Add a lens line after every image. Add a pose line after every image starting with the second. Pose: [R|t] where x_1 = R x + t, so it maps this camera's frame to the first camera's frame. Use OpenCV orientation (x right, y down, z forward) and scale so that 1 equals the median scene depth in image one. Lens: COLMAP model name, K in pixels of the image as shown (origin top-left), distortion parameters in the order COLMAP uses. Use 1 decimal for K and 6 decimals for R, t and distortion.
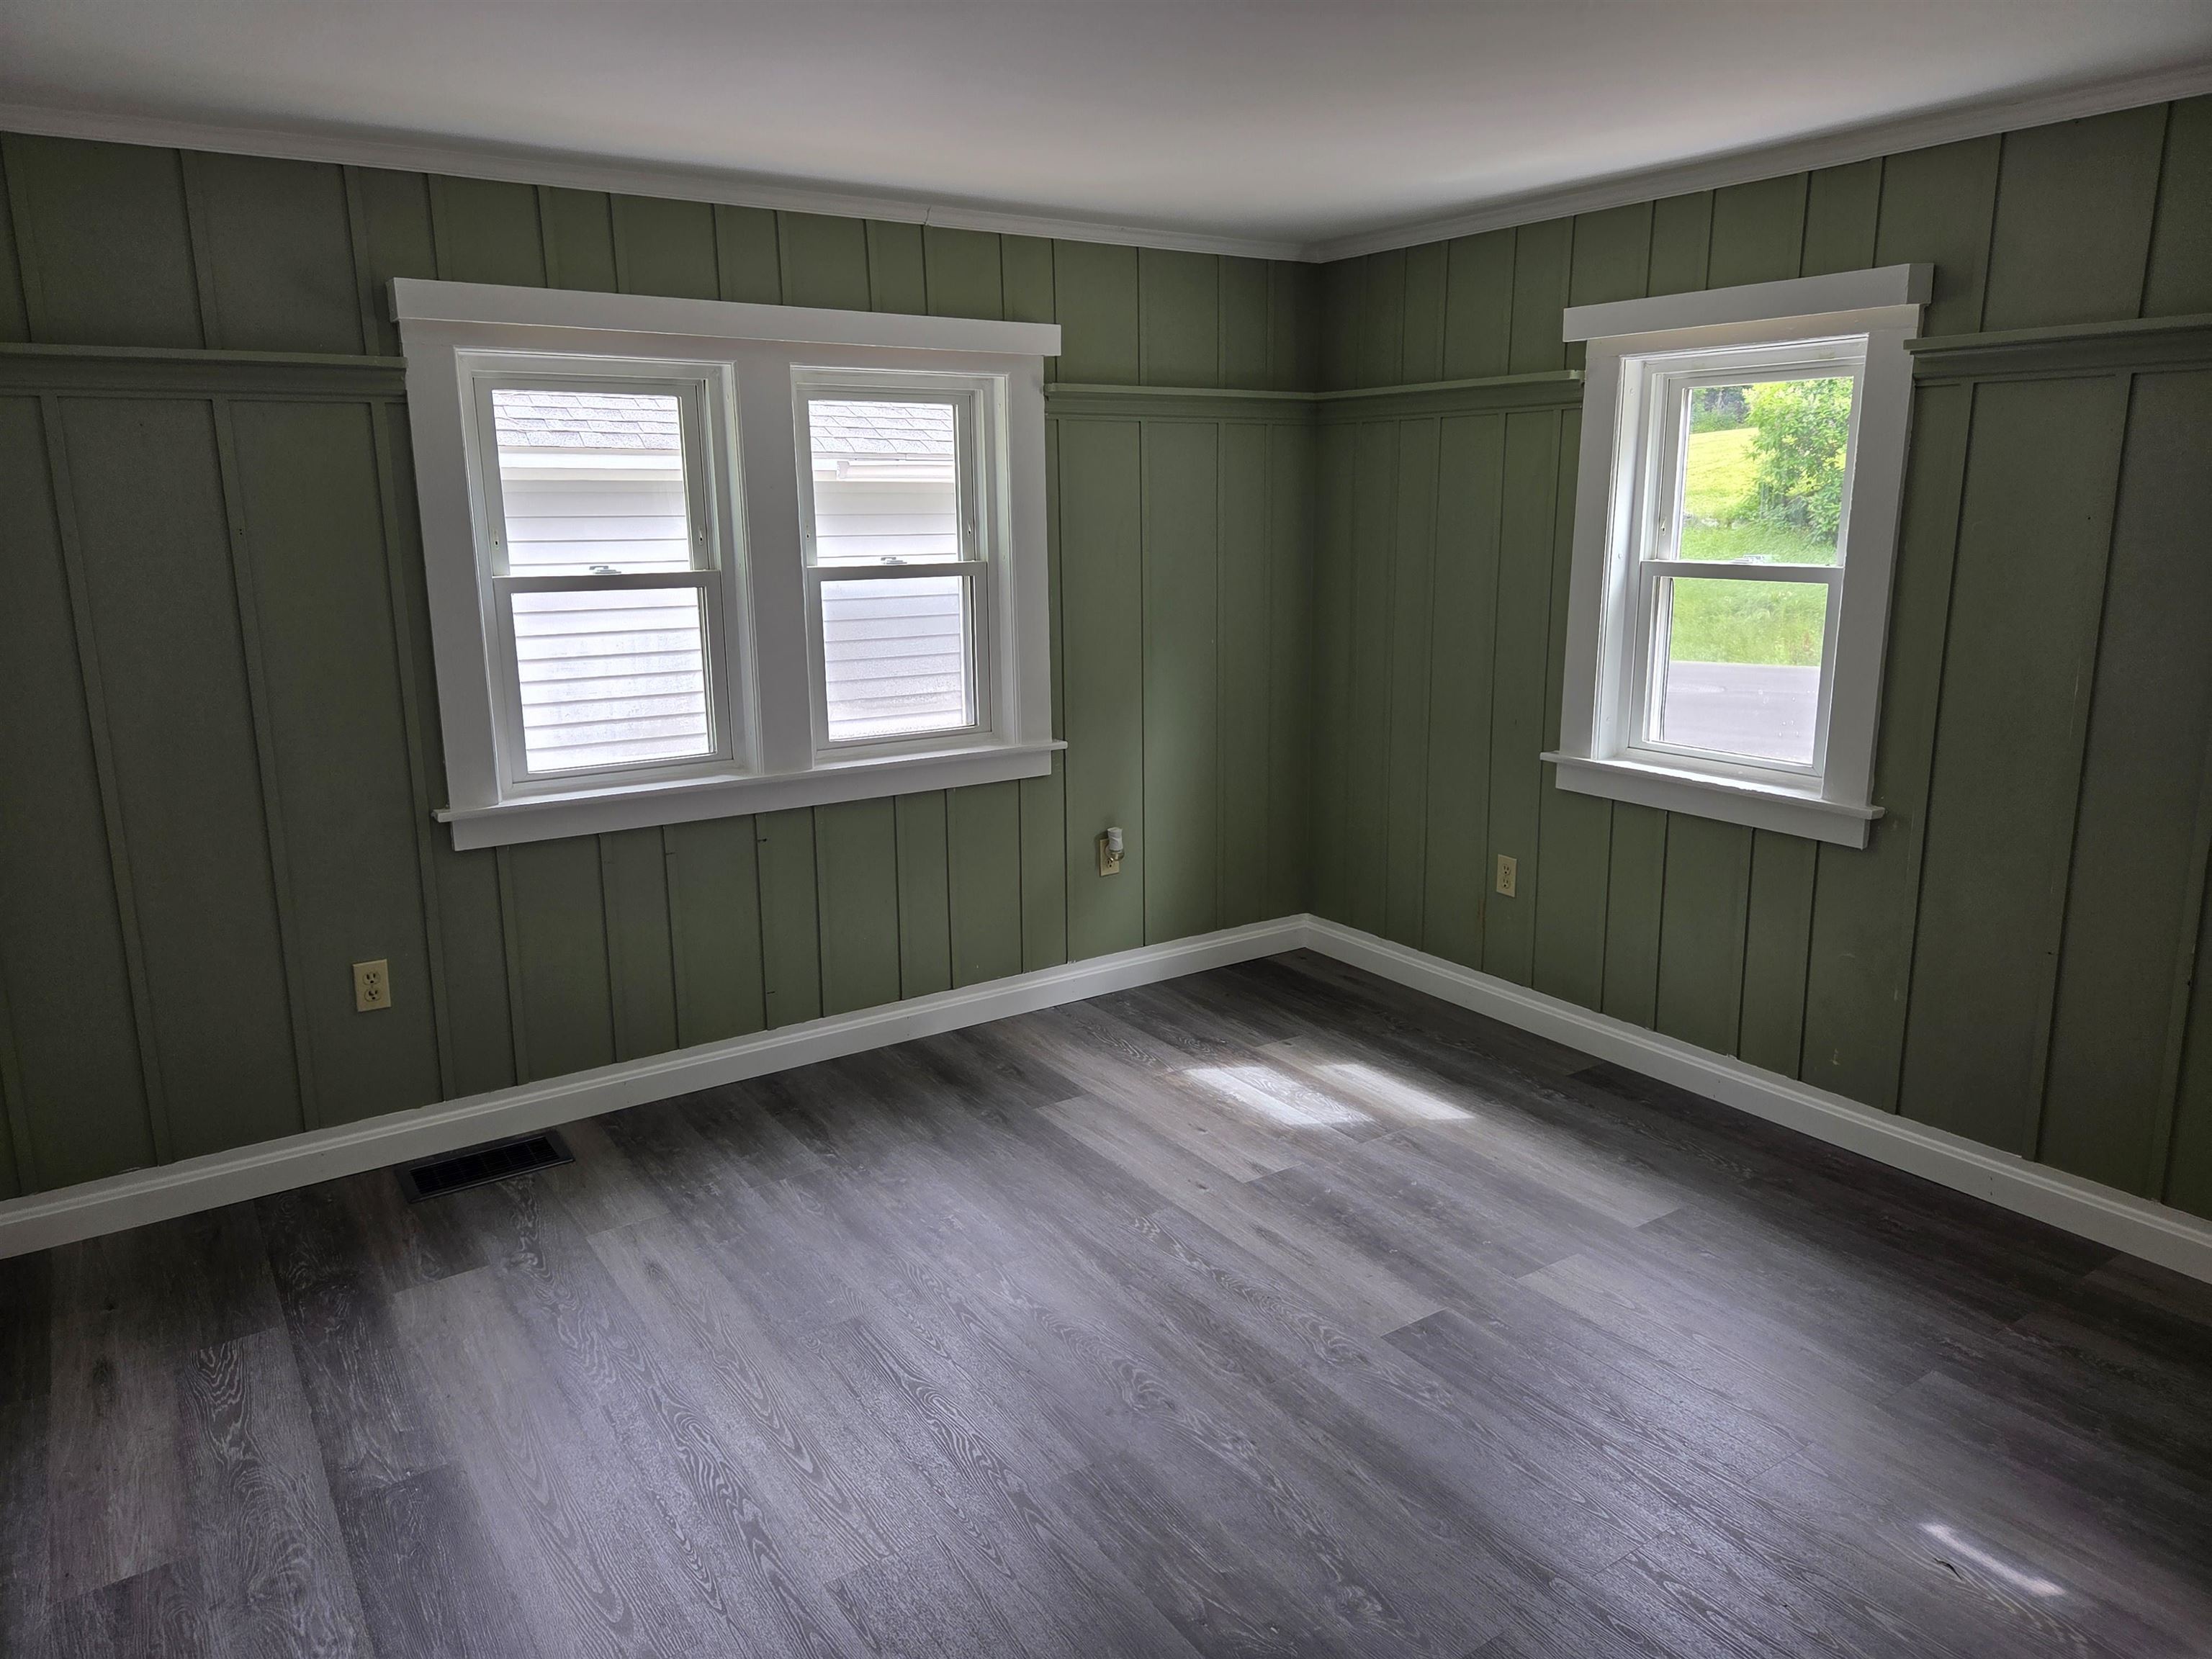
lens RADIAL K [[1486.8, 0, 1103.7], [0, 1486.8, 798.1], [0, 0, 1]] dist [0.097212, -0.089312]
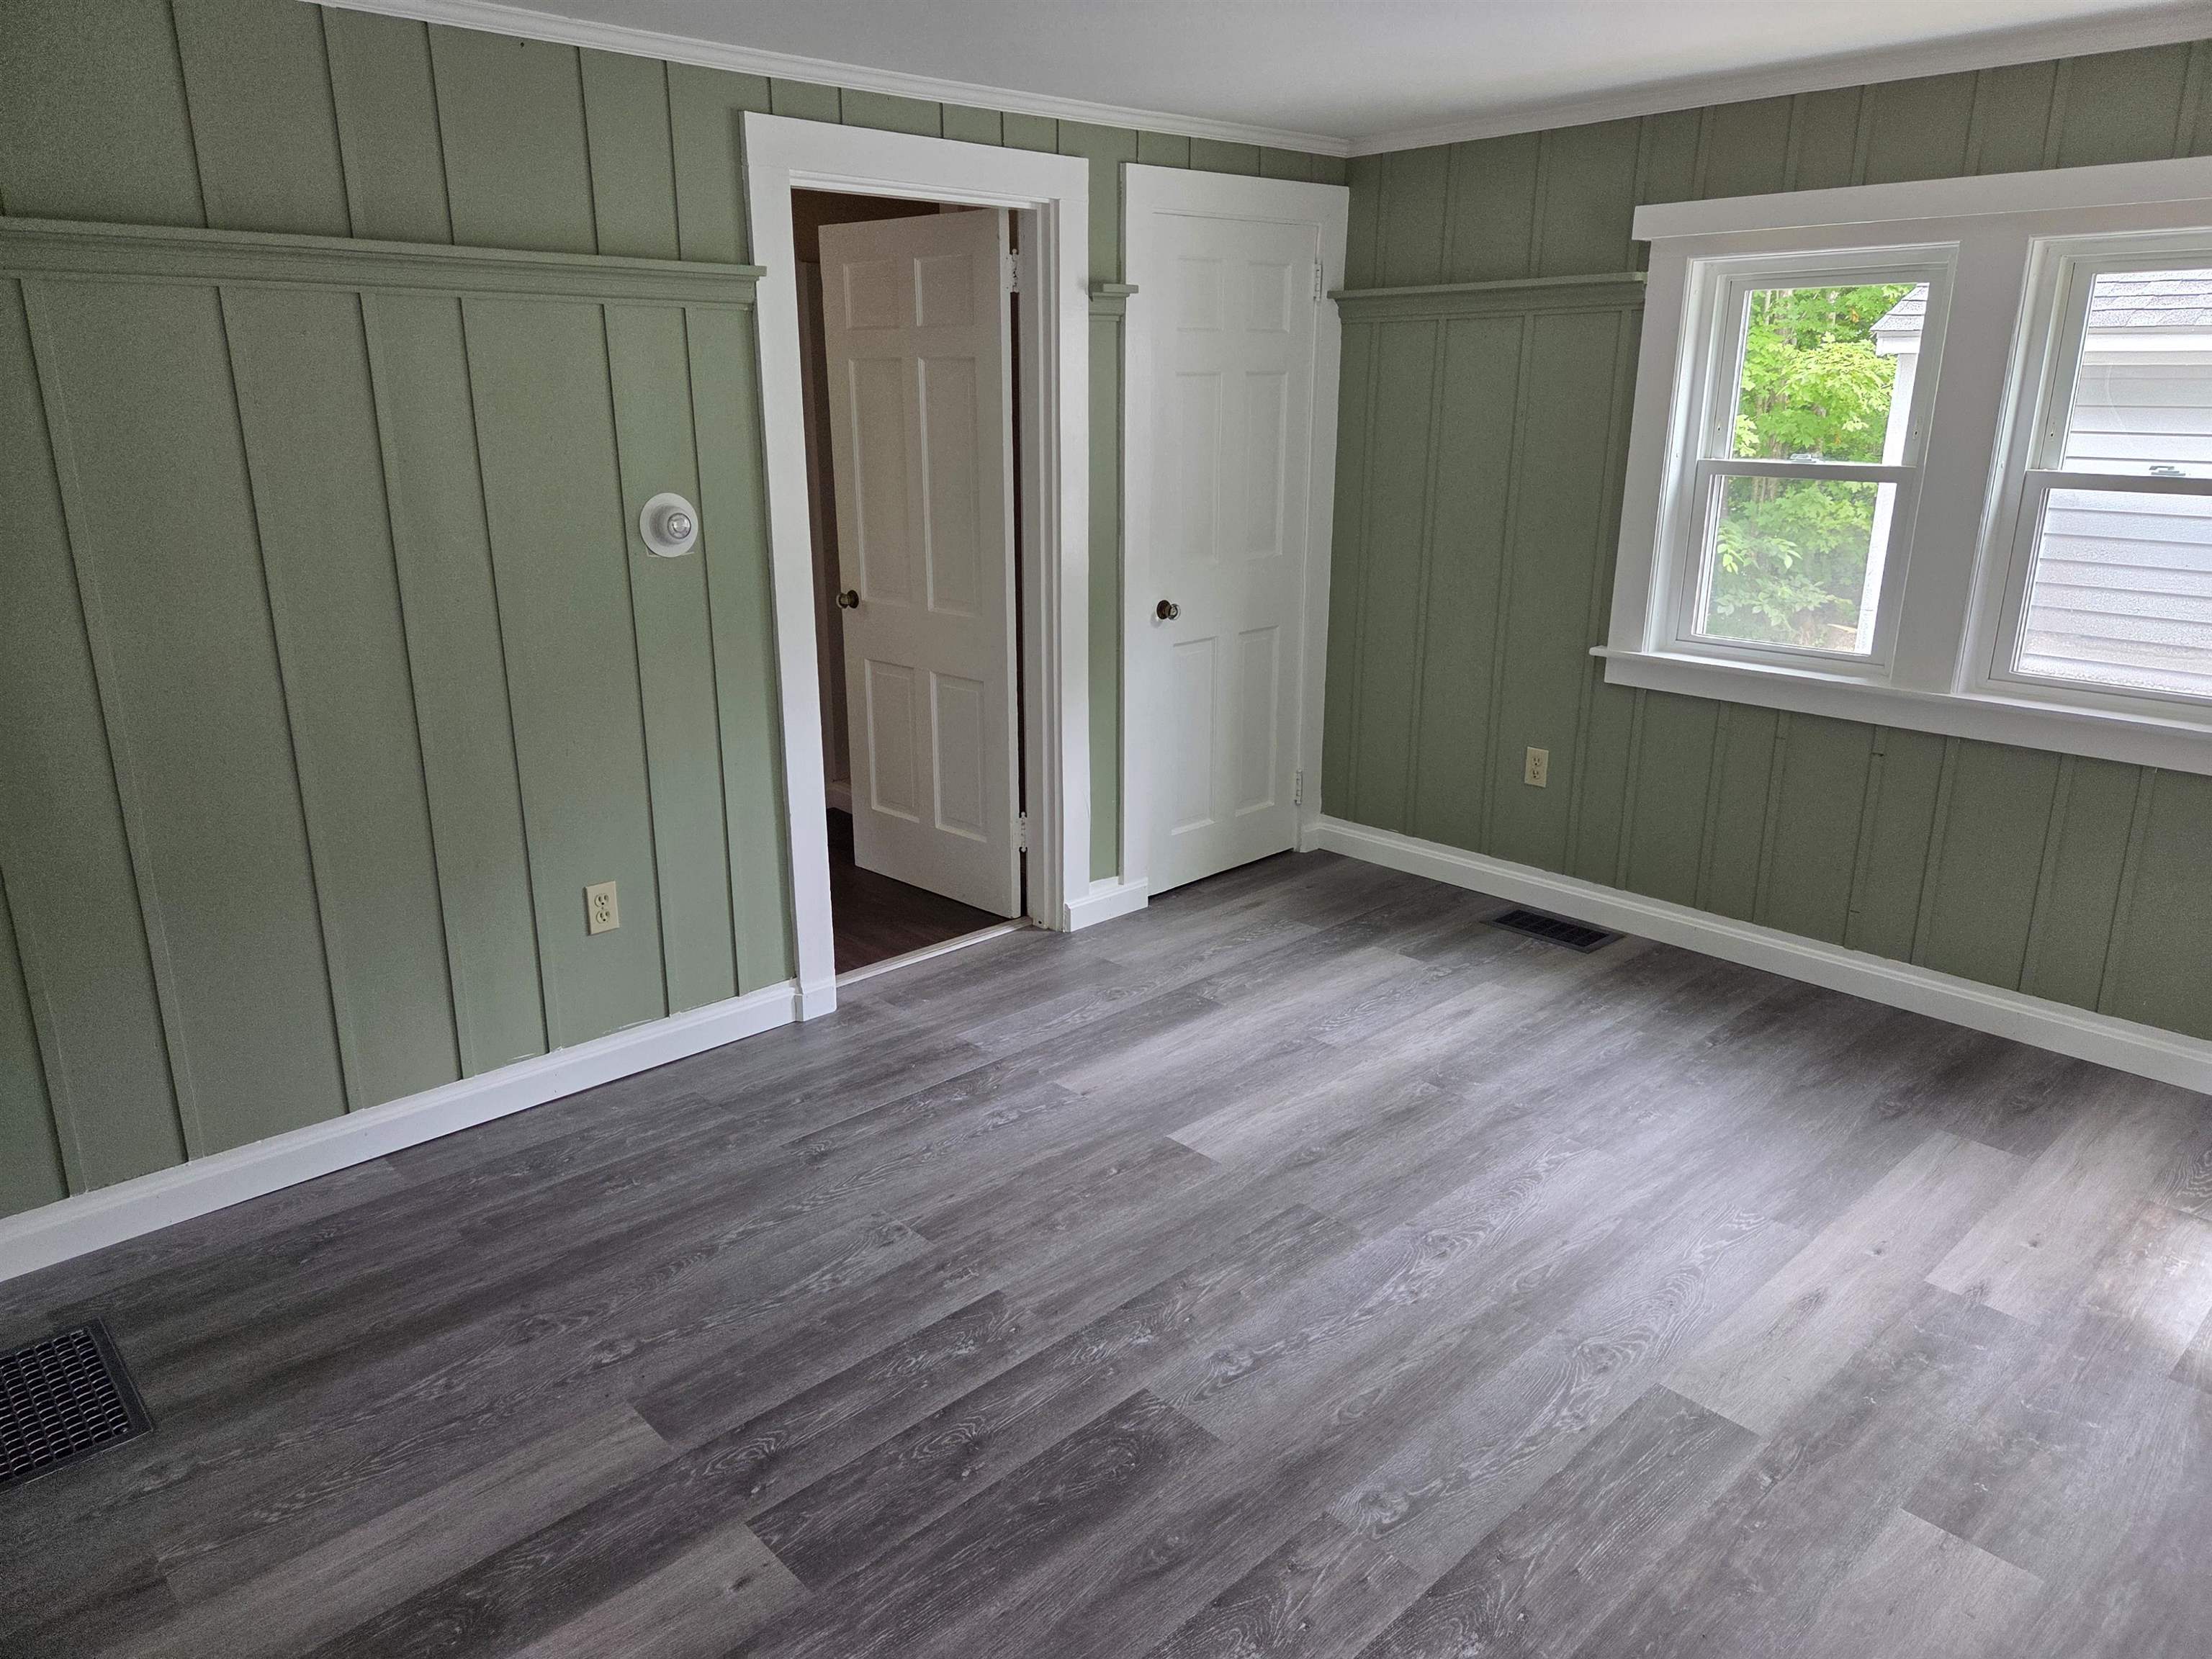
lens RADIAL K [[1486.8, 0, 1103.7], [0, 1486.8, 798.1], [0, 0, 1]] dist [0.097212, -0.089312]
pose [[0.161352, 0.275388, -0.947696, 0.751916], [-0.204244, 0.948806, 0.240937, -0.093871], [0.965531, 0.154685, 0.209338, 0.394926]]
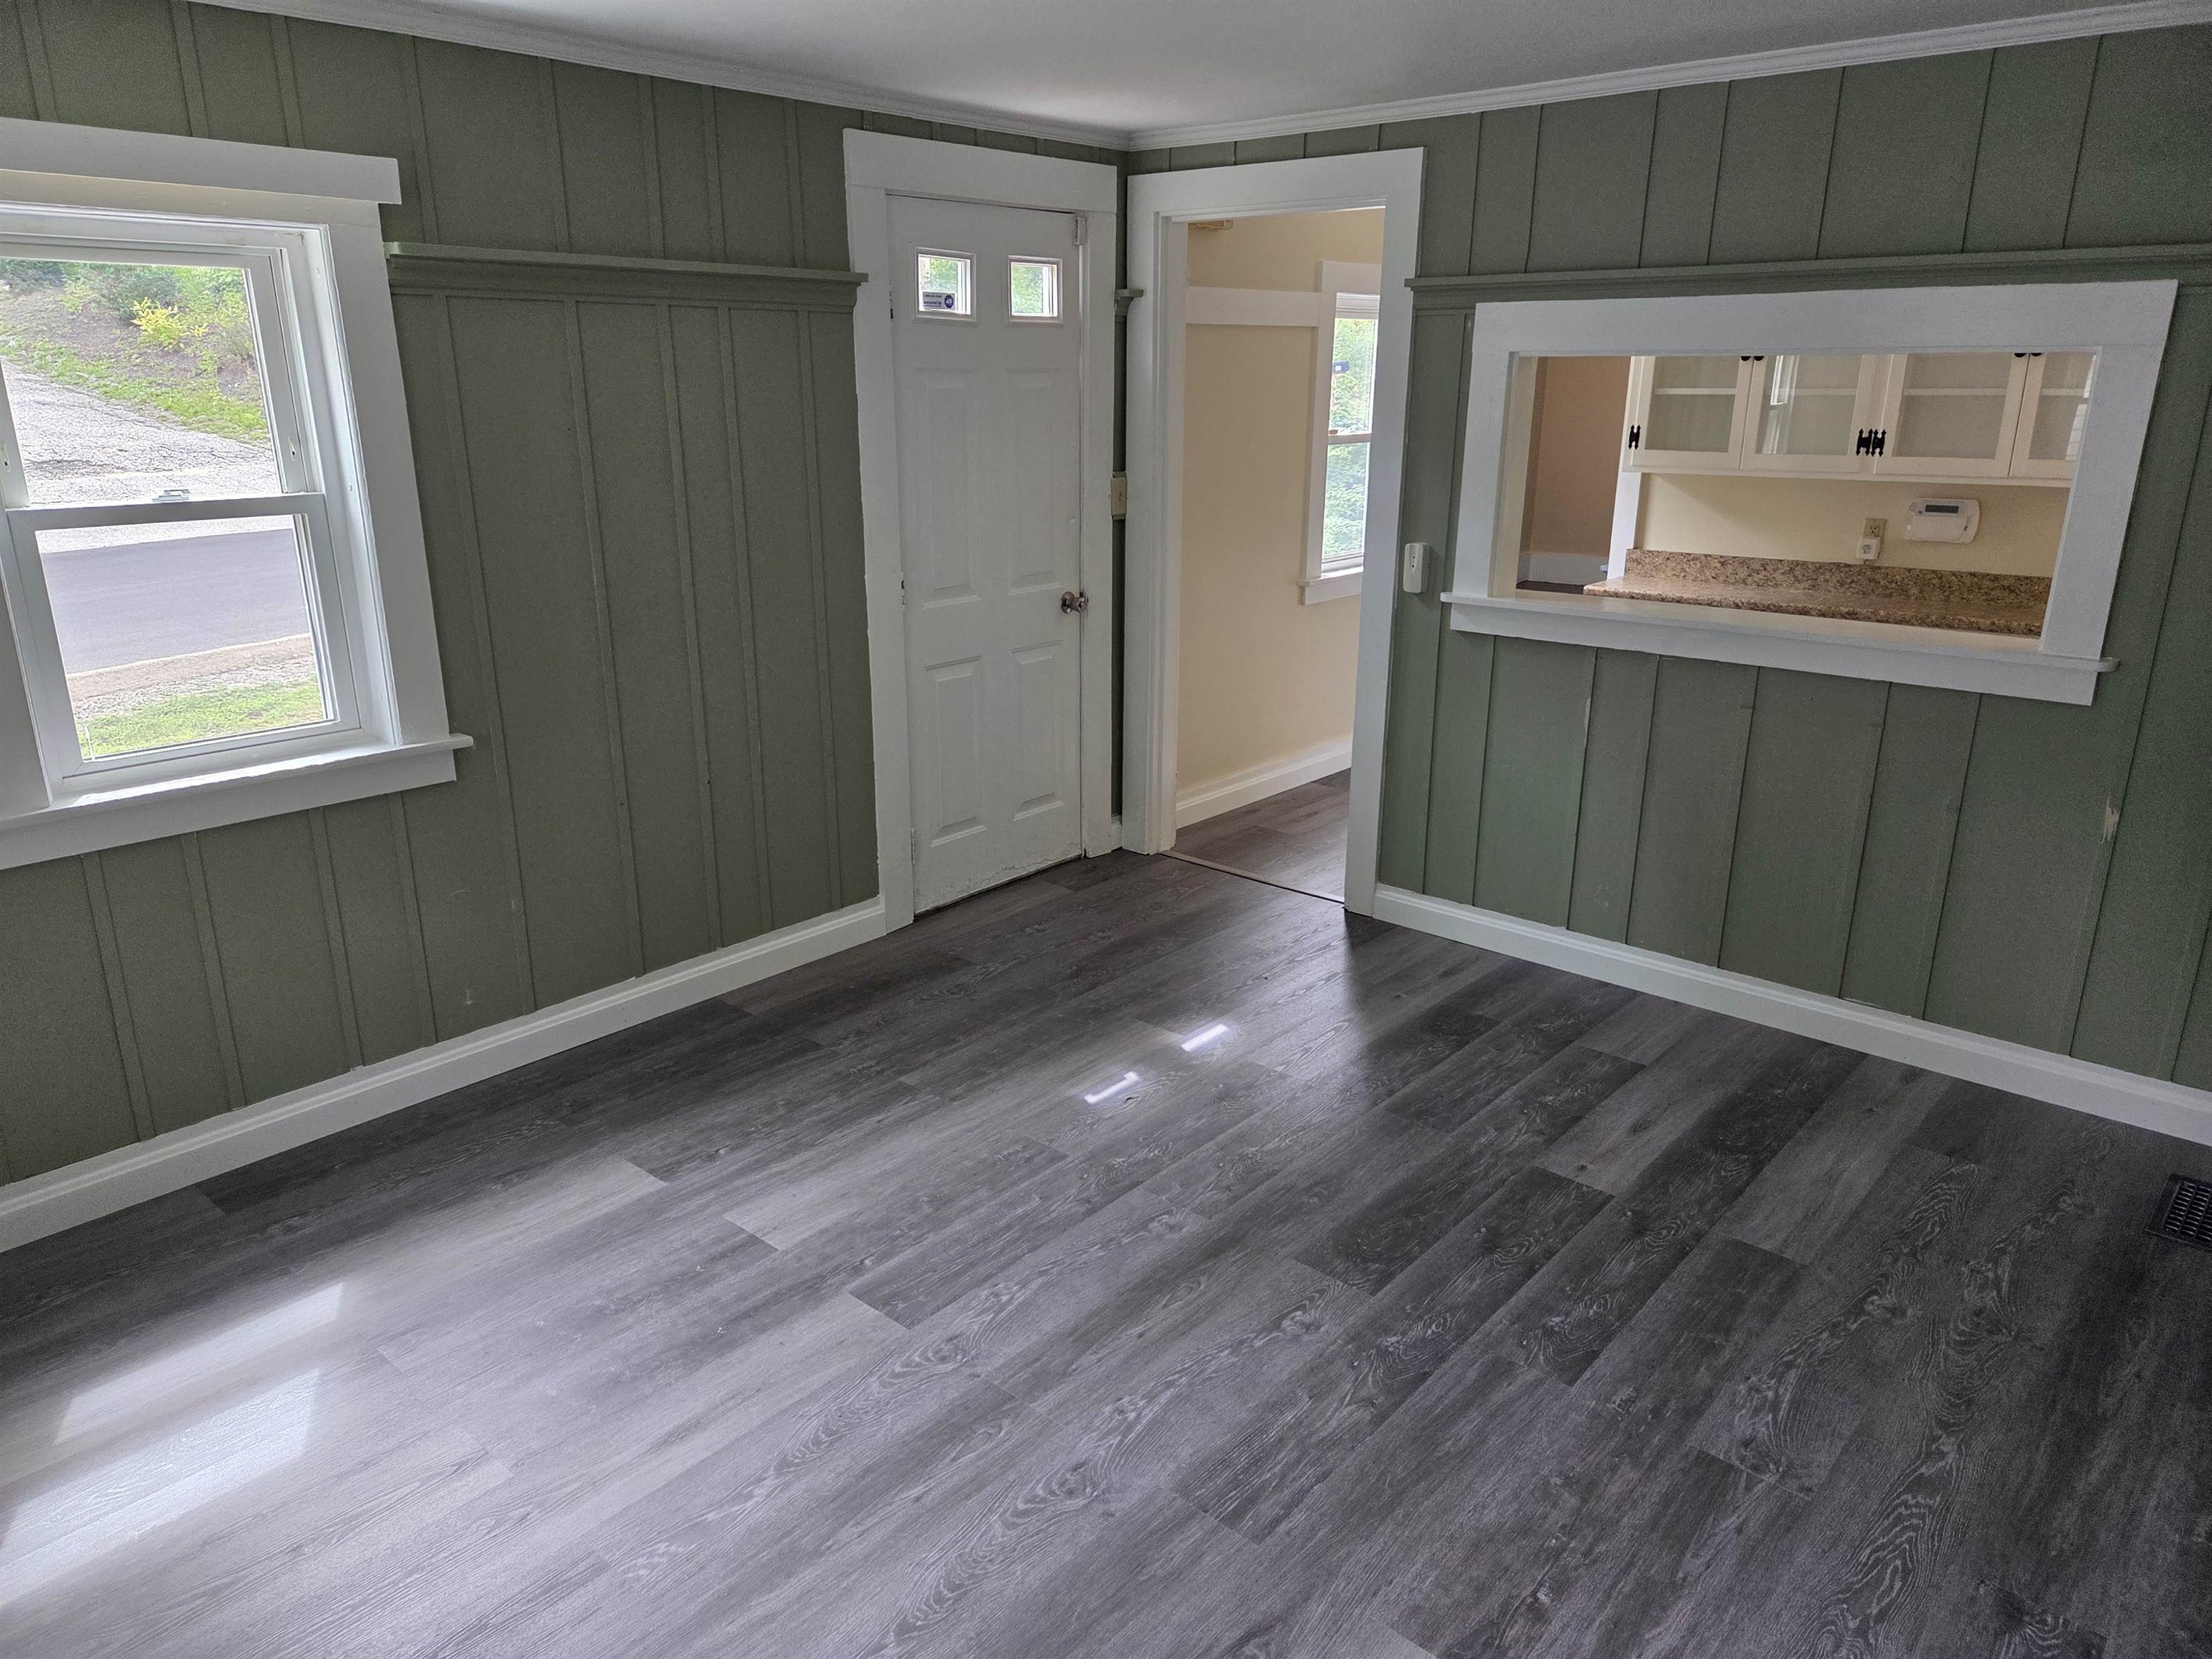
lens RADIAL K [[1489.5, 0, 1094.7], [0, 1489.5, 813.5], [0, 0, 1]] dist [0.097379, -0.090208]
pose [[-0.251564, -0.266146, 0.930528, -0.544872], [0.202382, 0.925727, 0.319486, -0.184908], [-0.946444, 0.268694, -0.179016, 0.841543]]
